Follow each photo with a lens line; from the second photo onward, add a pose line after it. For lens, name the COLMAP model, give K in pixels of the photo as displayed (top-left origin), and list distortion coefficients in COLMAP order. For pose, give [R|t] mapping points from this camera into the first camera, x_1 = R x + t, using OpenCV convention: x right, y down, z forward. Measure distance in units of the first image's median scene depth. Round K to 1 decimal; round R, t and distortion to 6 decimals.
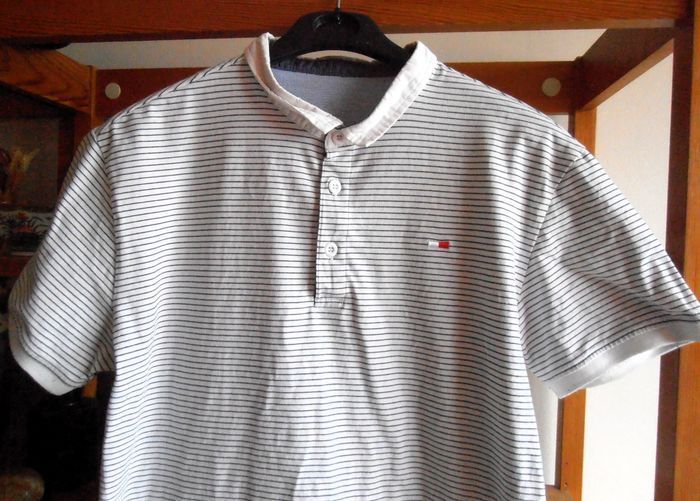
lens RADIAL K [[498.7, 0, 350.0], [0, 498.7, 249.8], [0, 0, 1]] dist [0.000301, -0.007999]
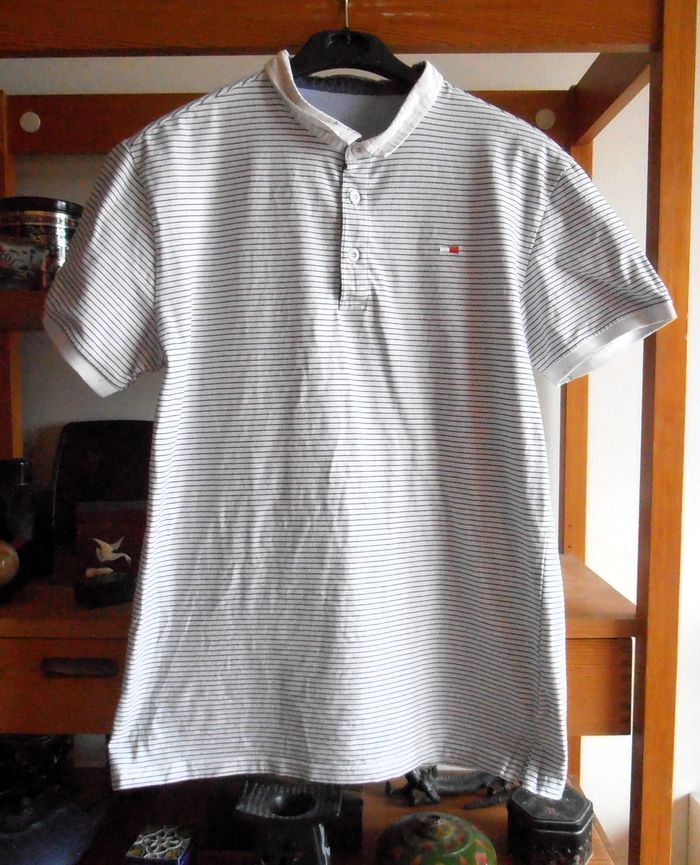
lens RADIAL K [[748.7, 0, 355.6], [0, 748.7, 430.0], [0, 0, 1]] dist [0.000243, 0.017796]
pose [[0.991452, -0.041319, 0.123755, -0.253159], [0.035365, 0.998126, 0.049934, 0.301796], [-0.125587, -0.045130, 0.991056, -0.646054]]
